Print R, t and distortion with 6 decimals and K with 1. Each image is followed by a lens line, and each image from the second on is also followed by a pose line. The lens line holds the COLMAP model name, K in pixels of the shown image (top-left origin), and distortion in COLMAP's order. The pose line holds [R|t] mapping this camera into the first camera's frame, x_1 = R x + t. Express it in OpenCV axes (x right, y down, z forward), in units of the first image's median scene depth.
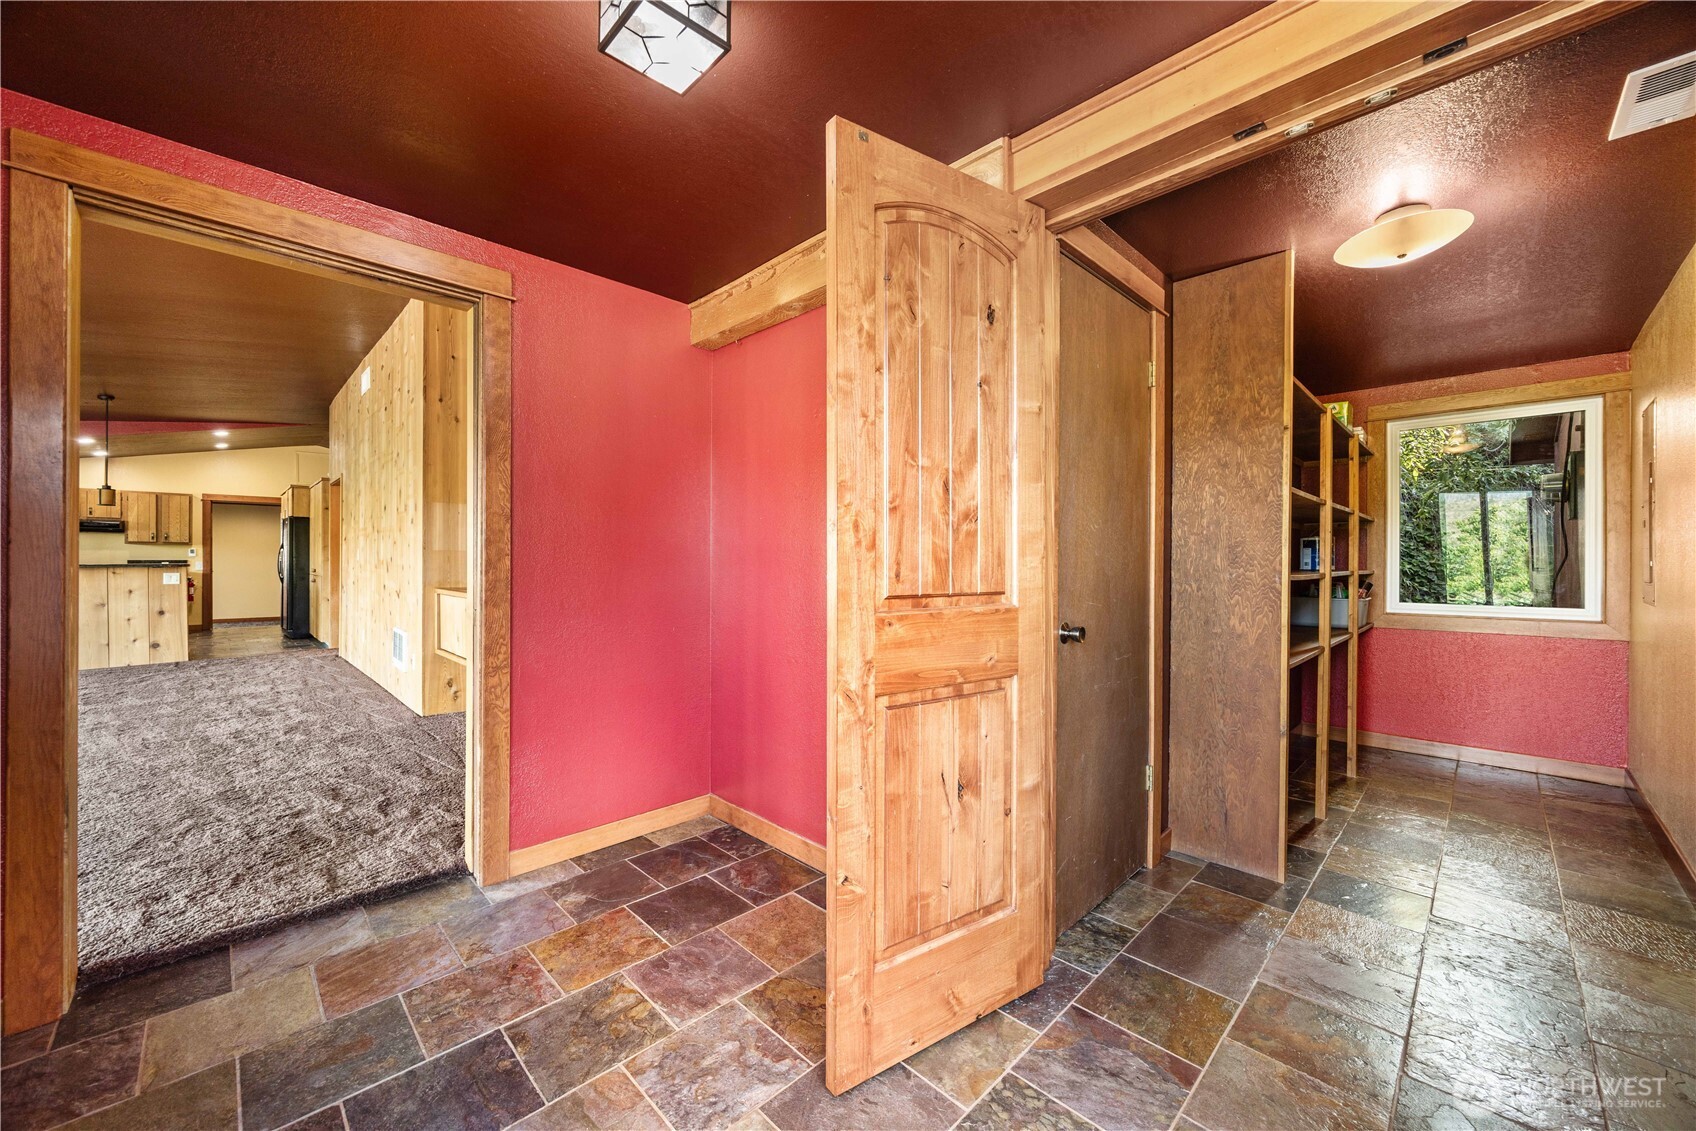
lens RADIAL K [[643.3, 0, 844.1], [0, 643.3, 565.4], [0, 0, 1]] dist [-0.002341, -0.000127]
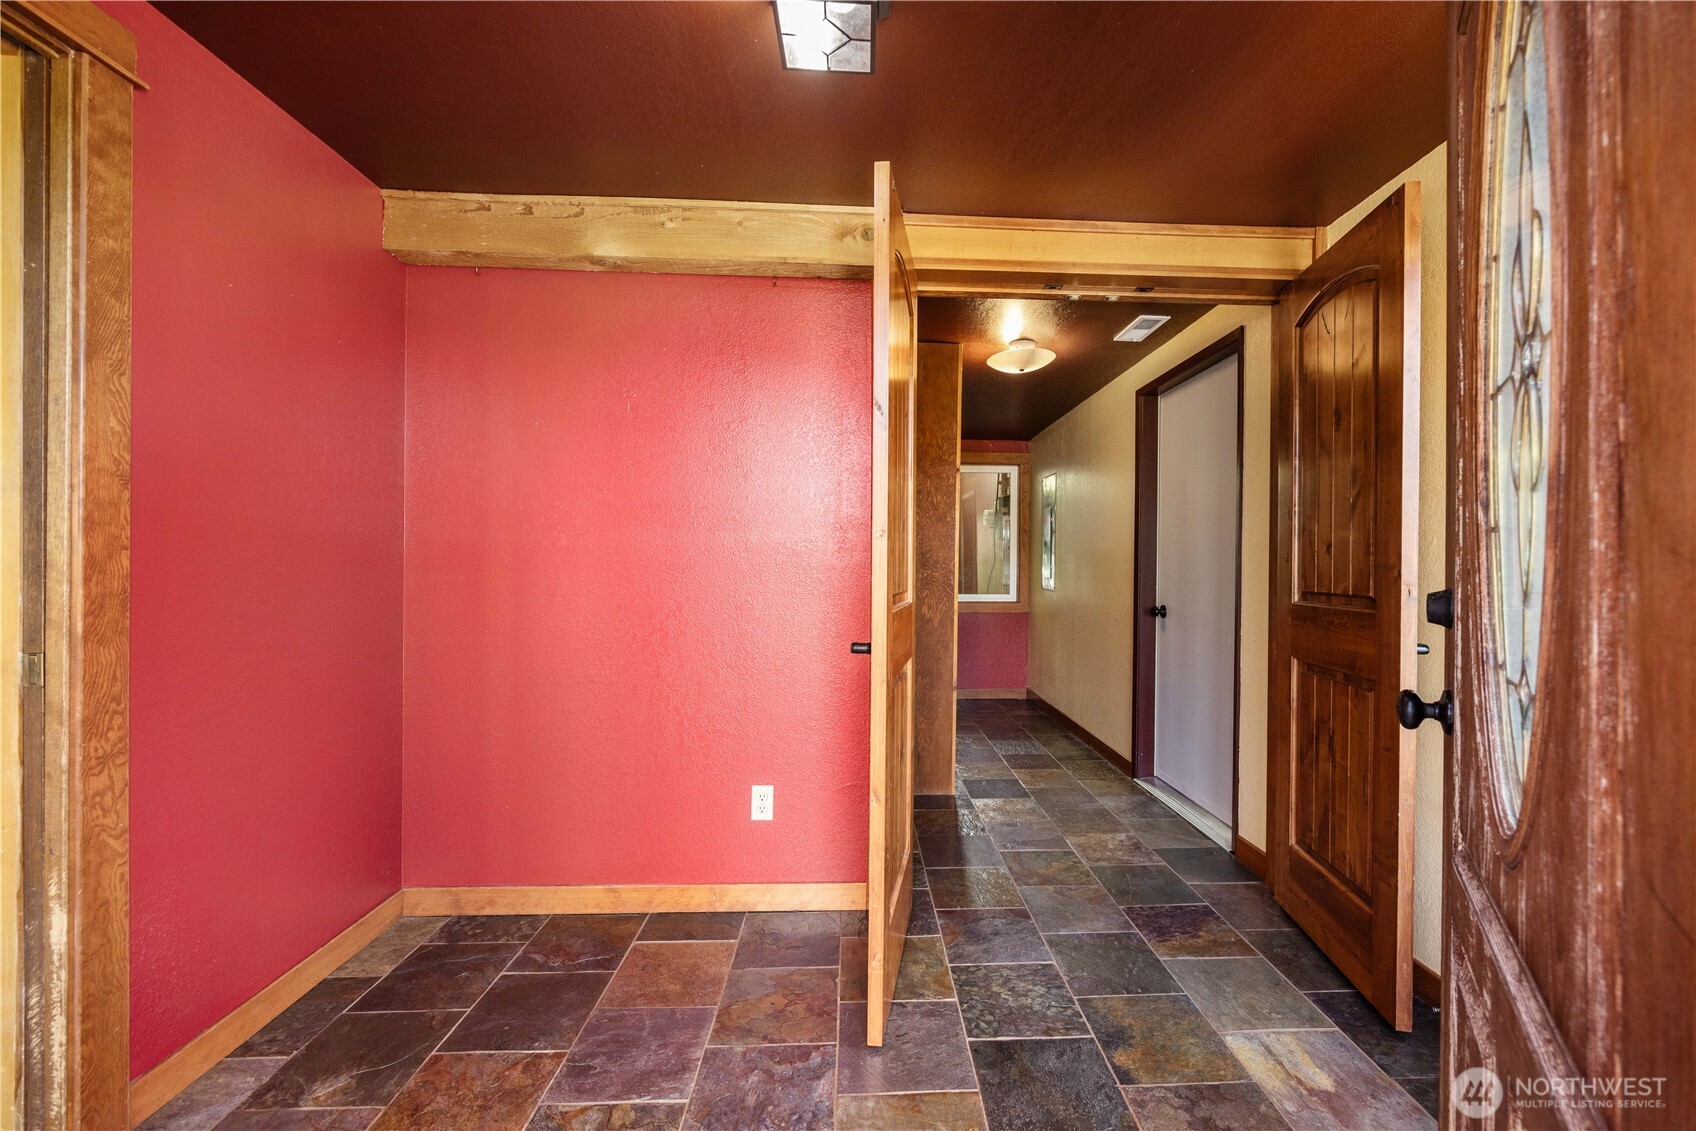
lens RADIAL K [[703.4, 0, 852.3], [0, 703.4, 571.1], [0, 0, 1]] dist [-0.002692, -0.000169]
pose [[0.660463, -0.003617, 0.750850, -0.574135], [-0.001513, 0.999980, 0.006149, -0.001084], [-0.750857, -0.005197, 0.660445, 0.144342]]
